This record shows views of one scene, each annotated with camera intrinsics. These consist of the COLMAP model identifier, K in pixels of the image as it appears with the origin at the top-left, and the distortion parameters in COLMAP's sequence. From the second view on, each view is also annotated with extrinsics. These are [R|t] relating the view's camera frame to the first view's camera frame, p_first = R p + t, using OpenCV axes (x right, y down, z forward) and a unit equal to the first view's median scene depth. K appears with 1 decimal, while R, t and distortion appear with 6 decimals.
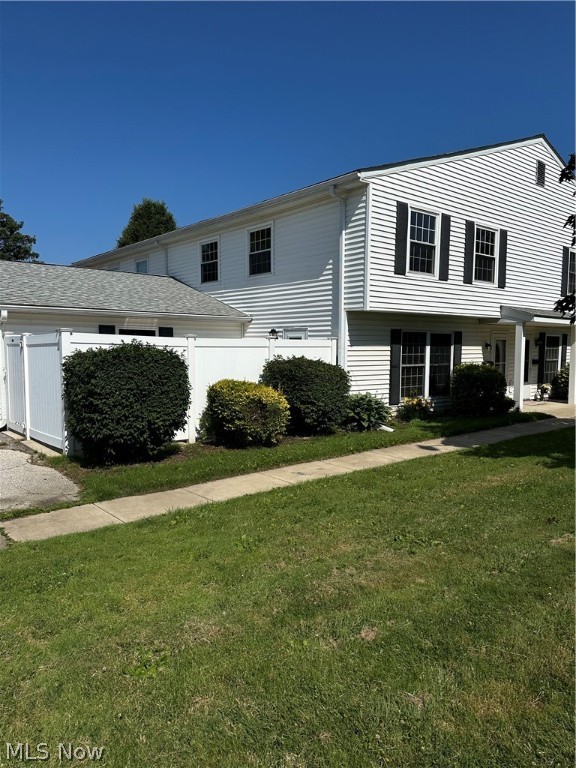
lens RADIAL K [[539.4, 0, 313.1], [0, 539.4, 392.4], [0, 0, 1]] dist [0.044499, -0.024410]
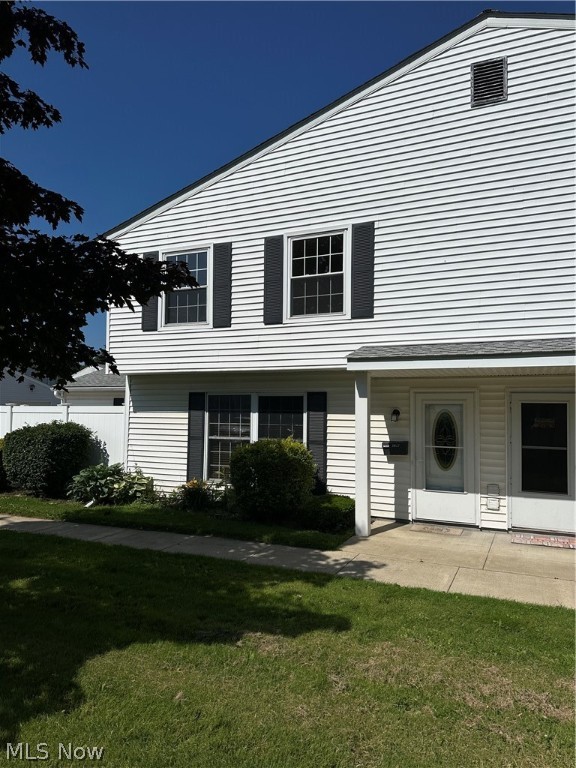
lens RADIAL K [[539.4, 0, 292.5], [0, 539.4, 385.4], [0, 0, 1]] dist [0.044499, -0.024410]
pose [[0.423269, -0.055050, -0.904330, 1.048571], [-0.094478, 0.990028, -0.104487, -0.059334], [0.901064, 0.129665, 0.413848, 0.851060]]
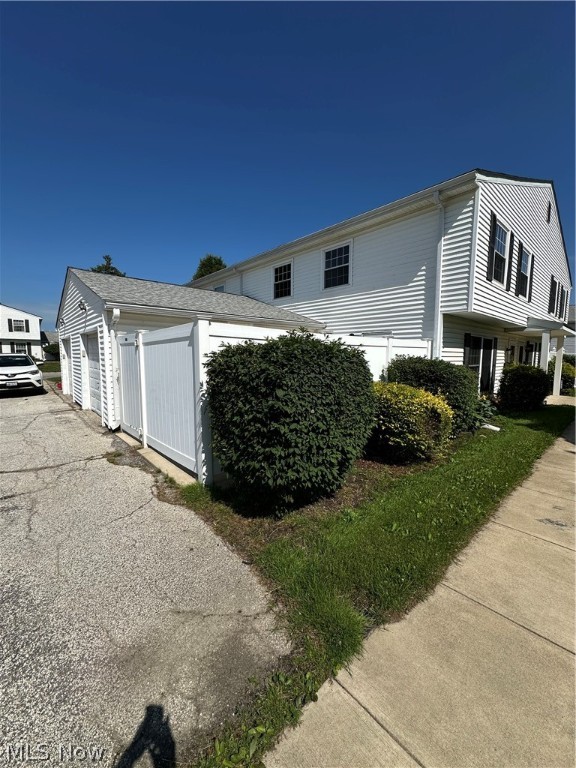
lens RADIAL K [[305.8, 0, 294.8], [0, 305.8, 384.7], [0, 0, 1]] dist [-0.007809, -0.000247]
pose [[0.999739, -0.000877, 0.022829, -0.236616], [0.000590, 0.999921, 0.012560, -0.020142], [-0.022839, -0.012543, 0.999660, 0.404351]]
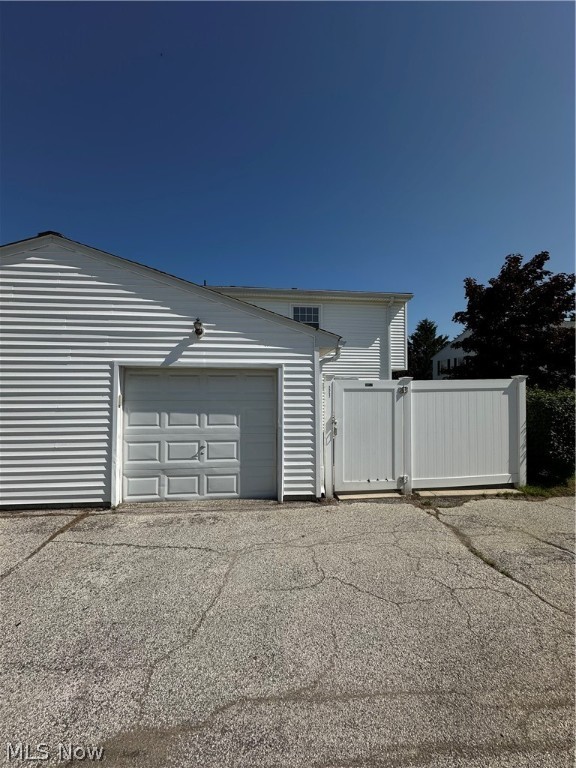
lens RADIAL K [[305.8, 0, 286.0], [0, 305.8, 382.6], [0, 0, 1]] dist [-0.007809, -0.000247]
pose [[0.577355, 0.019878, 0.816251, -0.885188], [0.073297, 0.994406, -0.076061, -0.061509], [-0.813197, 0.103743, 0.572668, 0.714918]]
